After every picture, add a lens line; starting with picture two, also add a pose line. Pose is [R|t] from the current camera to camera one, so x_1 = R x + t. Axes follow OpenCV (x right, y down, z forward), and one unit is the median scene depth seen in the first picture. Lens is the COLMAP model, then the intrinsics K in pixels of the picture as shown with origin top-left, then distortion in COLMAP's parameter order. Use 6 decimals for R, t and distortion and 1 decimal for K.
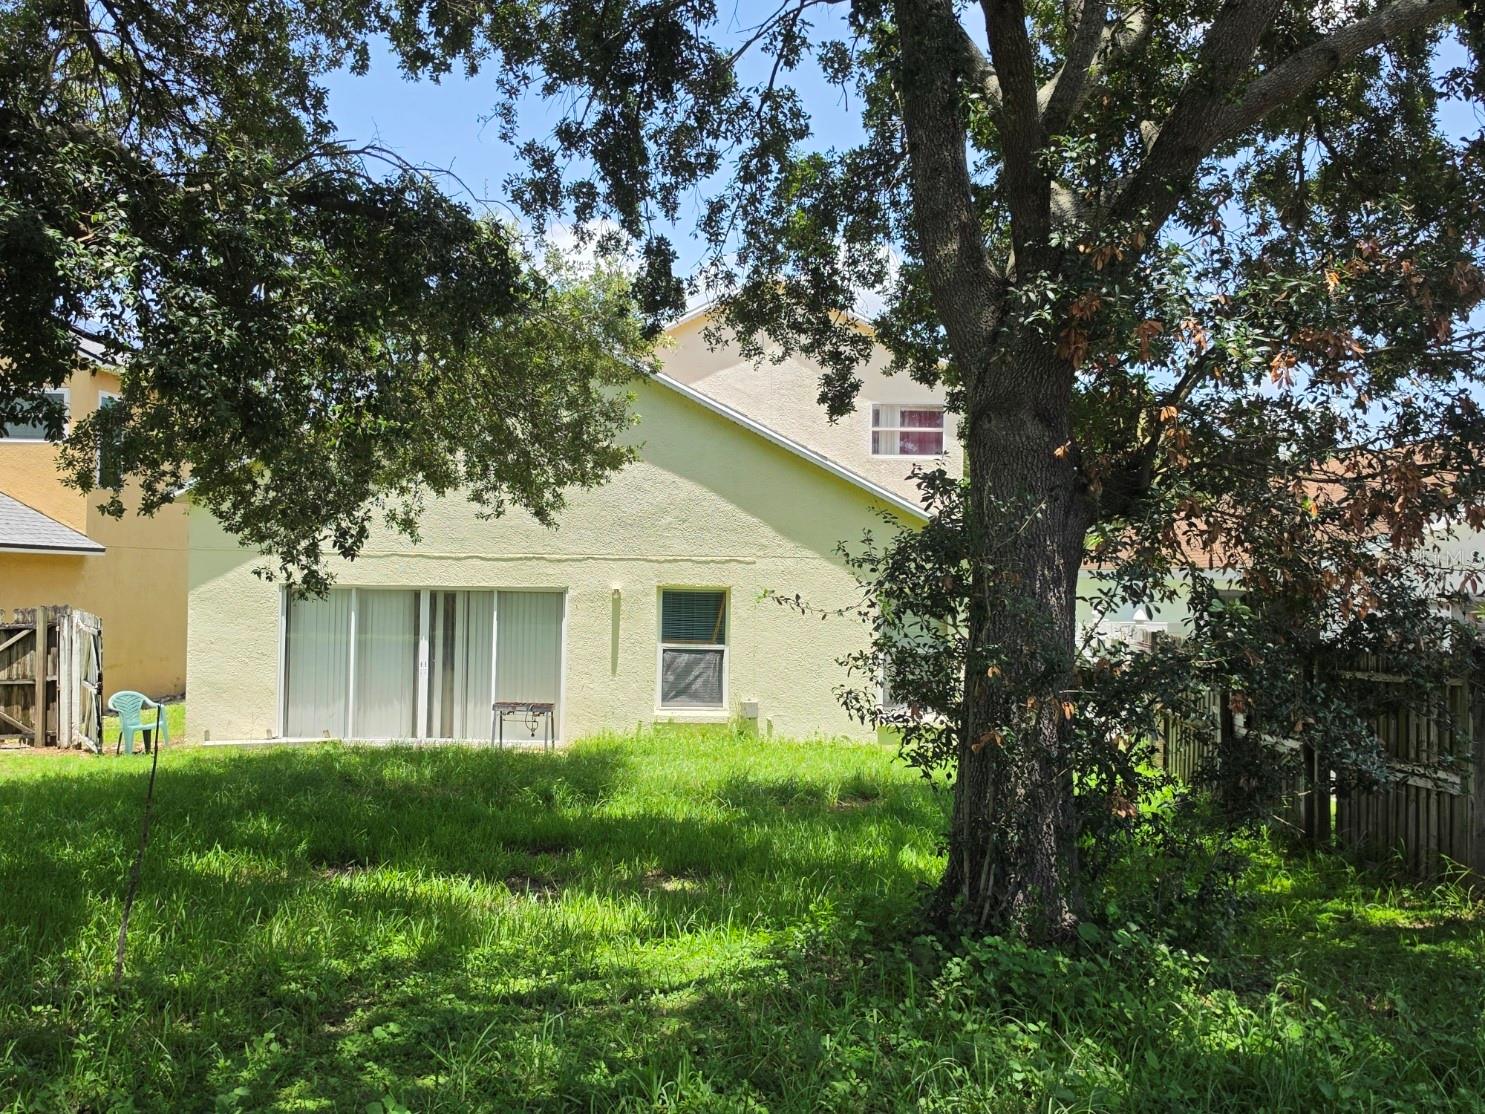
lens RADIAL K [[1314.9, 0, 736.7], [0, 1314.9, 556.9], [0, 0, 1]] dist [0.036840, -0.005634]
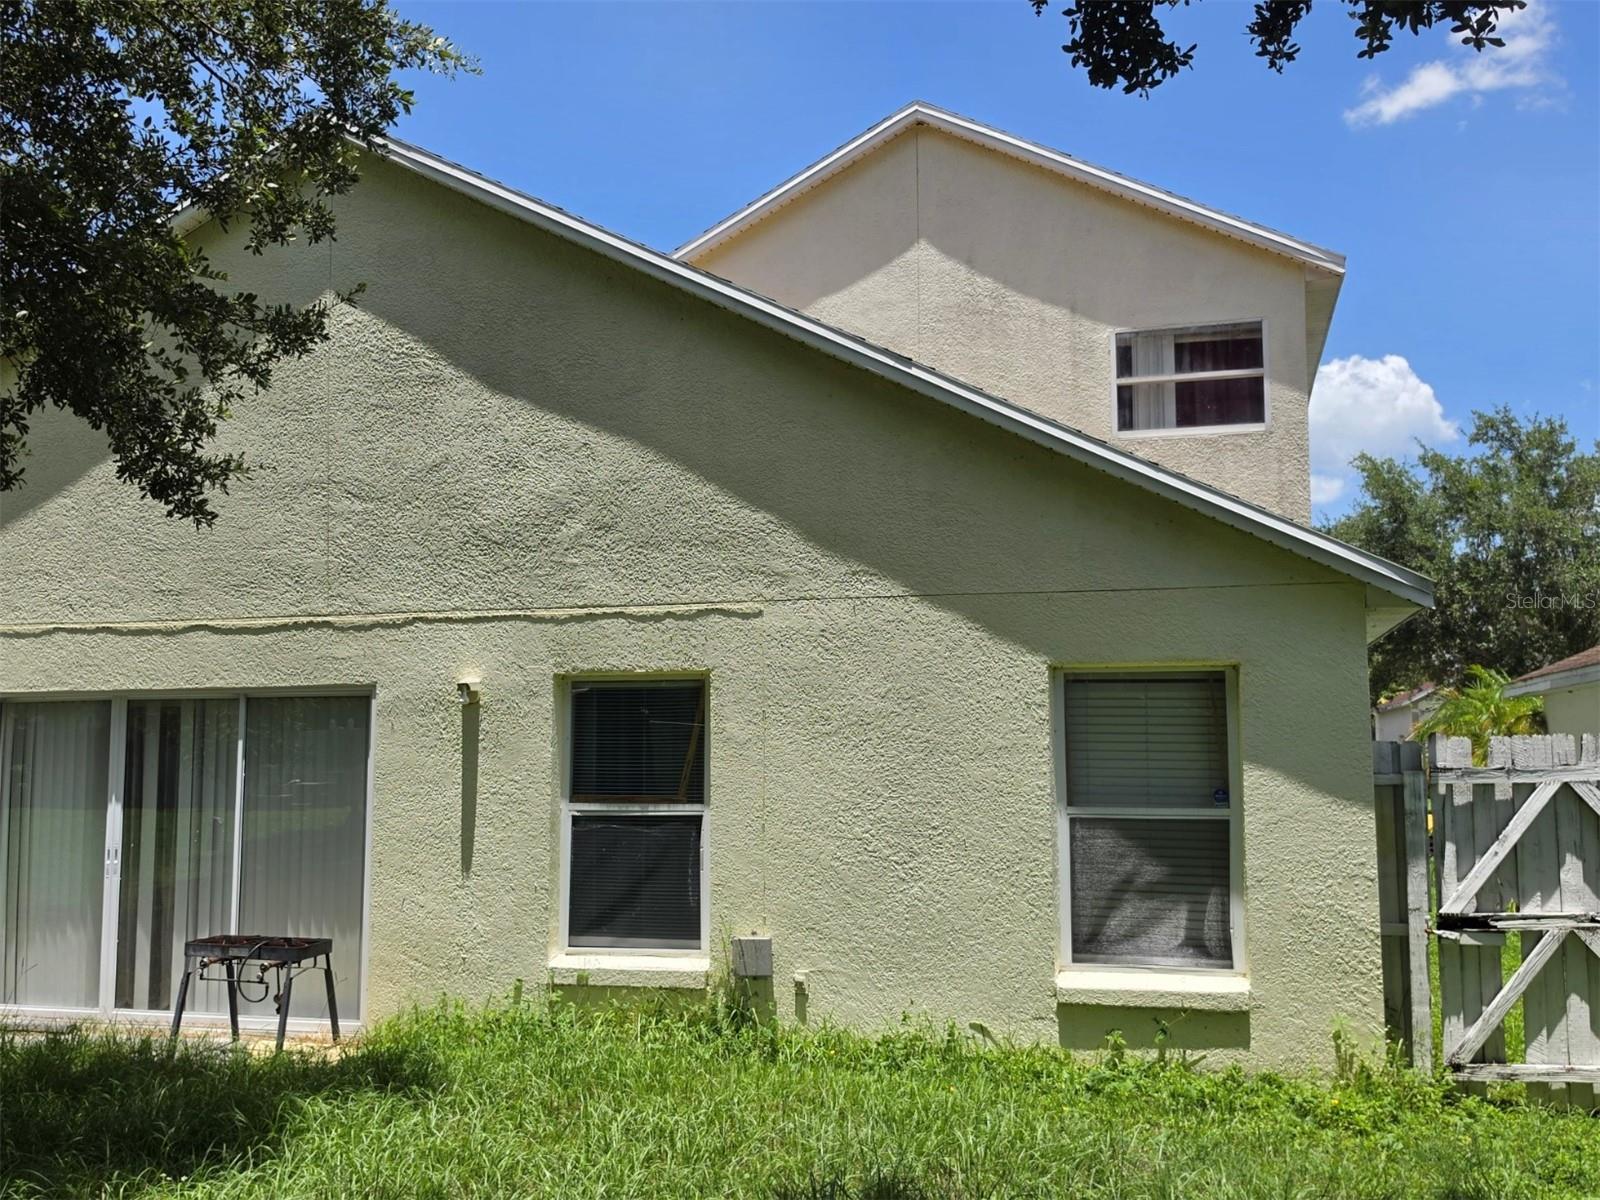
lens RADIAL K [[1416.8, 0, 805.2], [0, 1416.8, 610.7], [0, 0, 1]] dist [0.036840, -0.005634]
pose [[0.969365, -0.044968, -0.241472, 0.141767], [0.025165, 0.996108, -0.084474, 0.043450], [0.244330, 0.075810, 0.966724, 0.548208]]
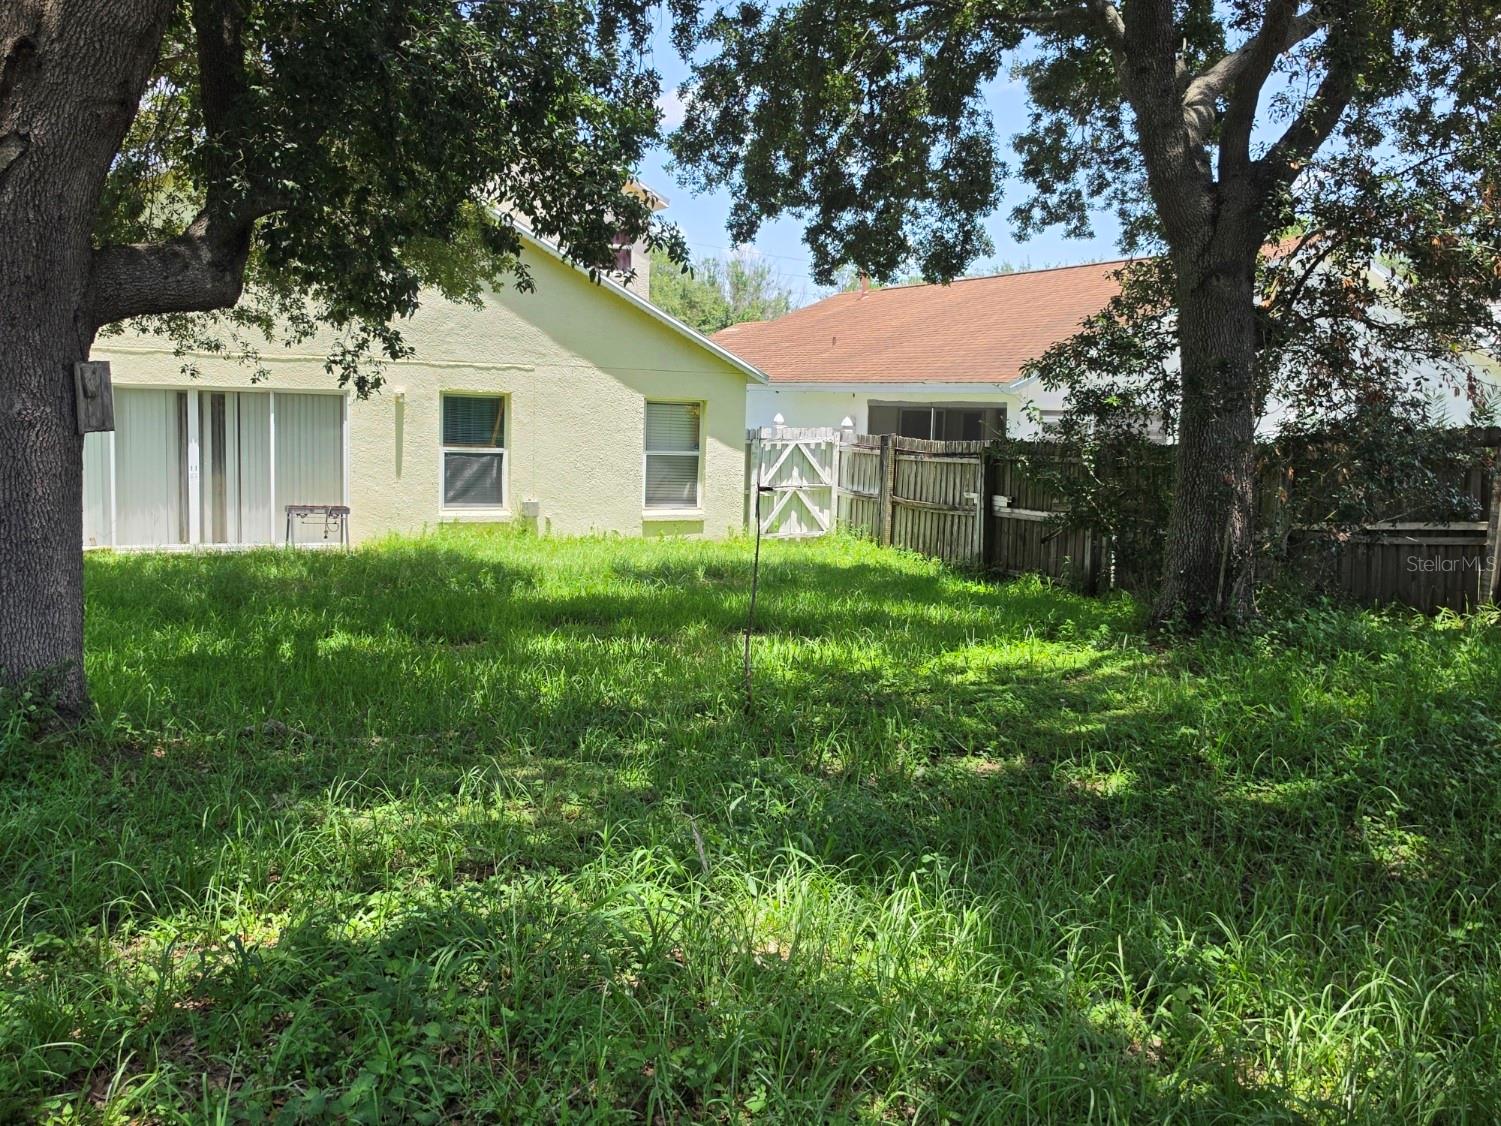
lens RADIAL K [[1329.1, 0, 758.5], [0, 1329.1, 561.8], [0, 0, 1]] dist [0.036840, -0.005634]
pose [[0.910833, -0.036788, 0.411131, -0.266909], [-0.022892, 0.989986, 0.139299, 0.003662], [-0.412139, -0.136290, 0.900870, -0.059262]]
